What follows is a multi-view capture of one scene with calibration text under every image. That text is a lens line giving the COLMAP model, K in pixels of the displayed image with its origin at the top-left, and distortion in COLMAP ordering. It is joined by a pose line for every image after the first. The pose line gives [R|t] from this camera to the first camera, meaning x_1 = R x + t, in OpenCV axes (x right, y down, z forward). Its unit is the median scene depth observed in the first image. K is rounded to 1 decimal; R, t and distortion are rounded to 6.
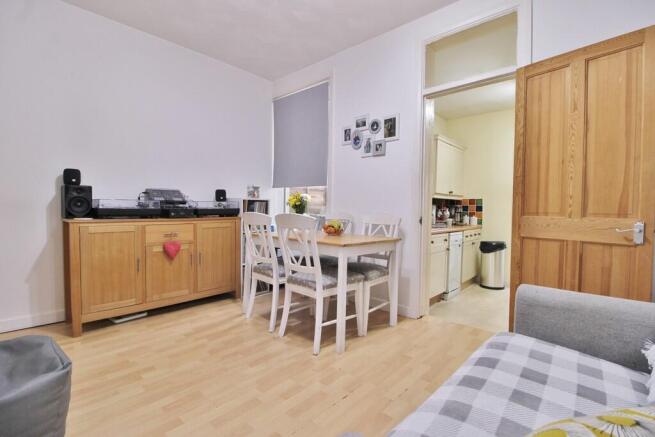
lens RADIAL K [[296.9, 0, 327.5], [0, 296.9, 218.5], [0, 0, 1]] dist [0.001182, 0.000036]
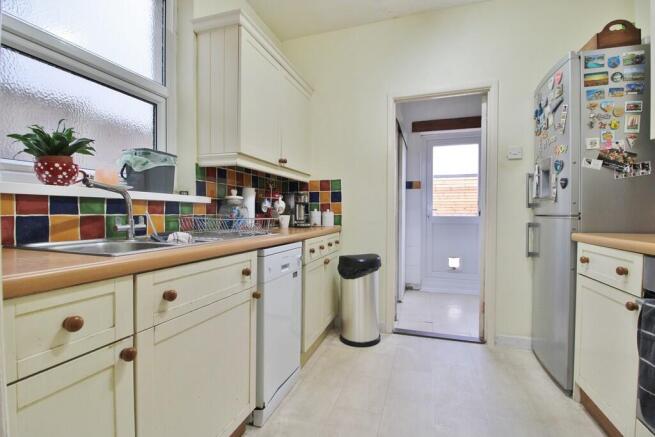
lens RADIAL K [[296.9, 0, 327.5], [0, 296.9, 218.5], [0, 0, 1]] dist [0.001182, 0.000036]
pose [[0.911021, -0.018386, 0.411949, 0.269472], [0.022729, 0.999726, -0.005644, 0.010813], [-0.411732, 0.014505, 0.911189, 0.506766]]
